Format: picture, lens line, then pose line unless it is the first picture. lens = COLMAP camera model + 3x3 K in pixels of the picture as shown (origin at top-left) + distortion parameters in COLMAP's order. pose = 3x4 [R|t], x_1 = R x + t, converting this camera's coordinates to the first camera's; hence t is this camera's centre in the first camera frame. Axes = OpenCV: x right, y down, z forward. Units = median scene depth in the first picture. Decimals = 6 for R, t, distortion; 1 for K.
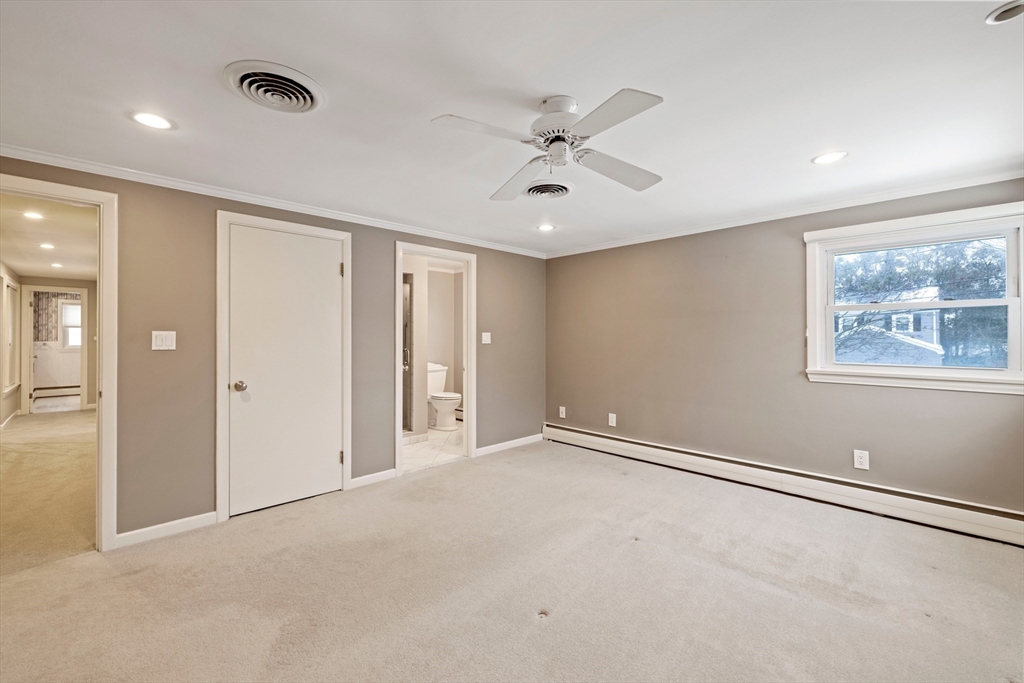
lens RADIAL K [[423.2, 0, 505.1], [0, 423.2, 337.1], [0, 0, 1]] dist [0.000538, 0.000070]
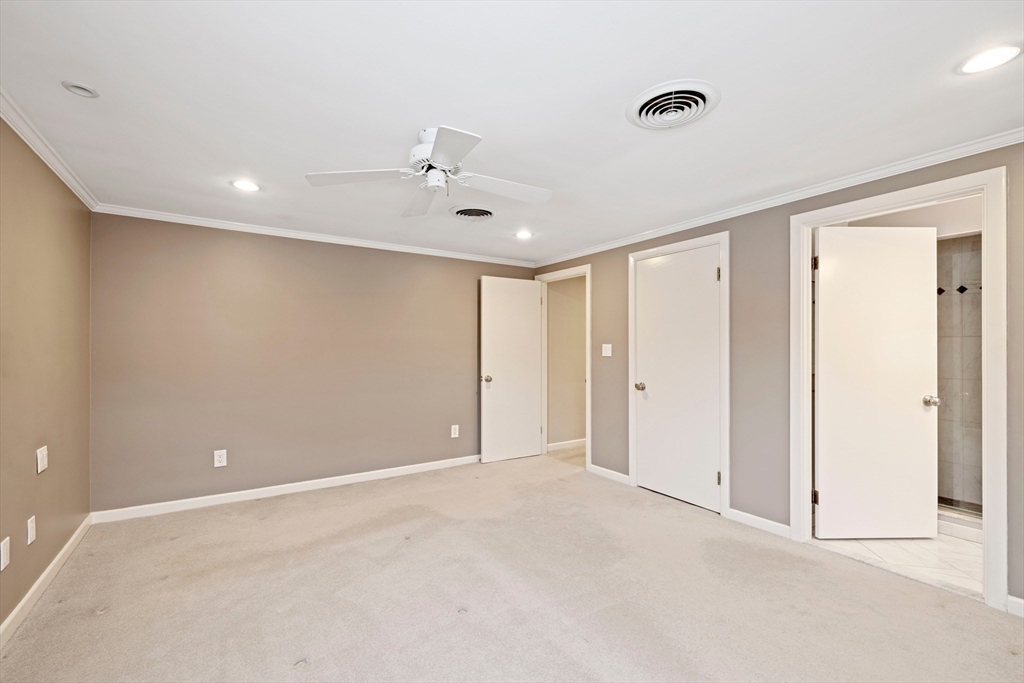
lens RADIAL K [[423.2, 0, 504.8], [0, 423.2, 345.9], [0, 0, 1]] dist [0.000538, 0.000070]
pose [[-0.183331, -0.002792, -0.983047, 0.705689], [0.004816, 0.999981, -0.003738, -0.003781], [0.983039, -0.005420, -0.183314, 0.829253]]
